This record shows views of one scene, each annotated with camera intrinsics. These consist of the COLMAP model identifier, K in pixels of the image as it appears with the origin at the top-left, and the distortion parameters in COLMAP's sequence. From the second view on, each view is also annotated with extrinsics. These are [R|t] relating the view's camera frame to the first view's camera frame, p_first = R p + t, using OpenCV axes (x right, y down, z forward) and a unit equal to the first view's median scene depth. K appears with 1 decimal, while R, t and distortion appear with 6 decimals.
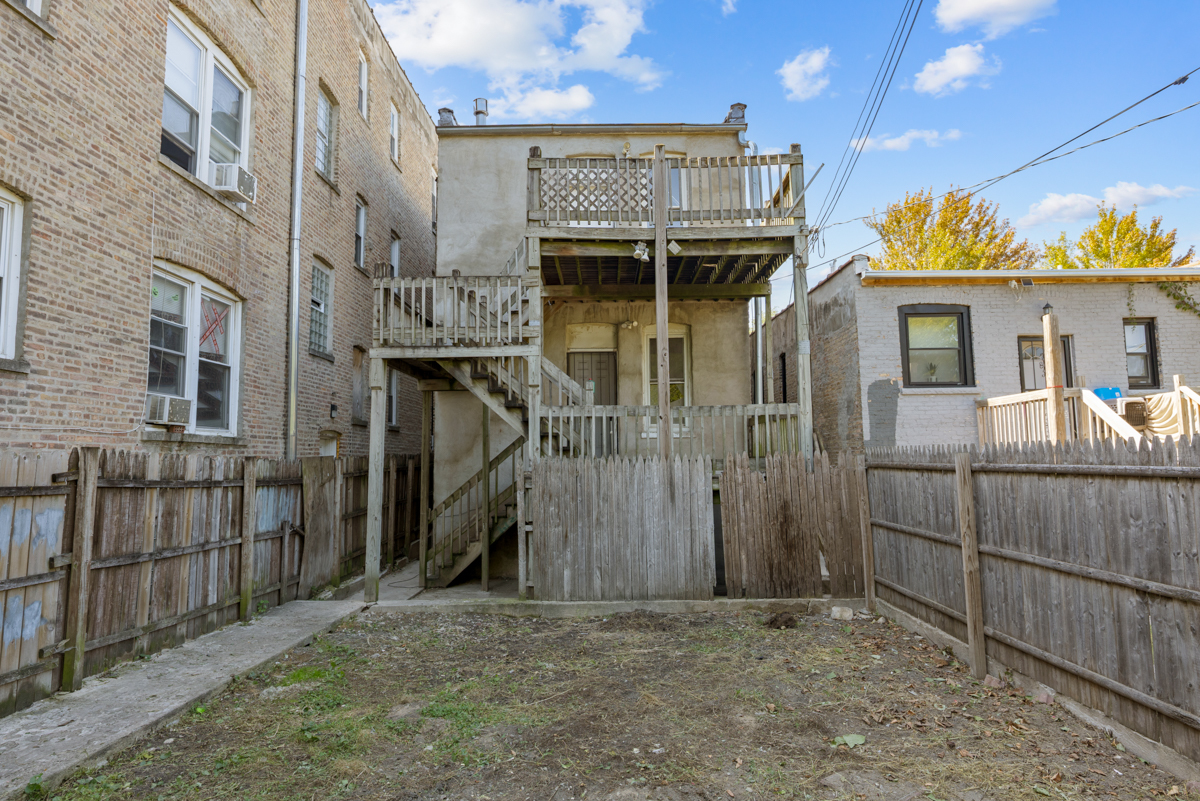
lens RADIAL K [[669.6, 0, 600.0], [0, 669.6, 399.9], [0, 0, 1]] dist [-0.001124, -0.002180]
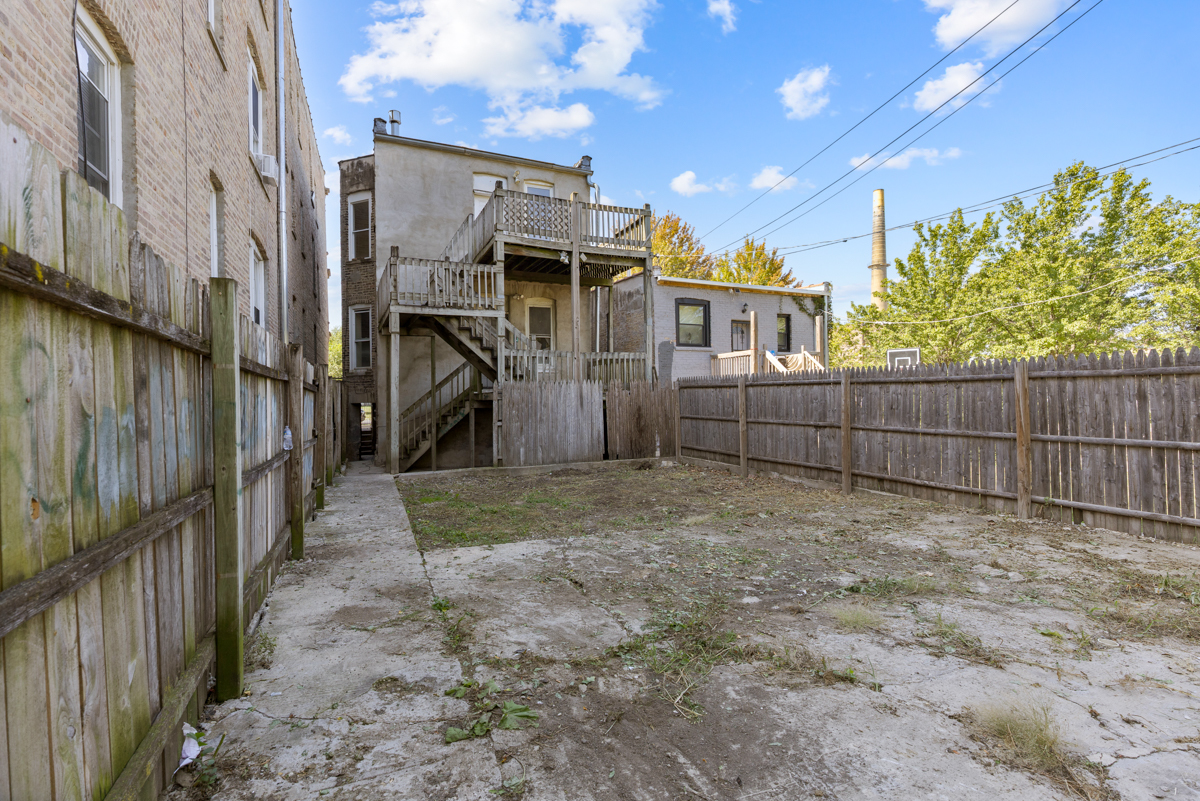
lens RADIAL K [[550.3, 0, 600.0], [0, 550.3, 399.2], [0, 0, 1]] dist [-0.003290, -0.000247]
pose [[0.910705, -0.000814, 0.413056, -0.418467], [-0.035840, 0.996071, 0.080982, 0.013757], [-0.411499, -0.088555, 0.907098, -0.299299]]
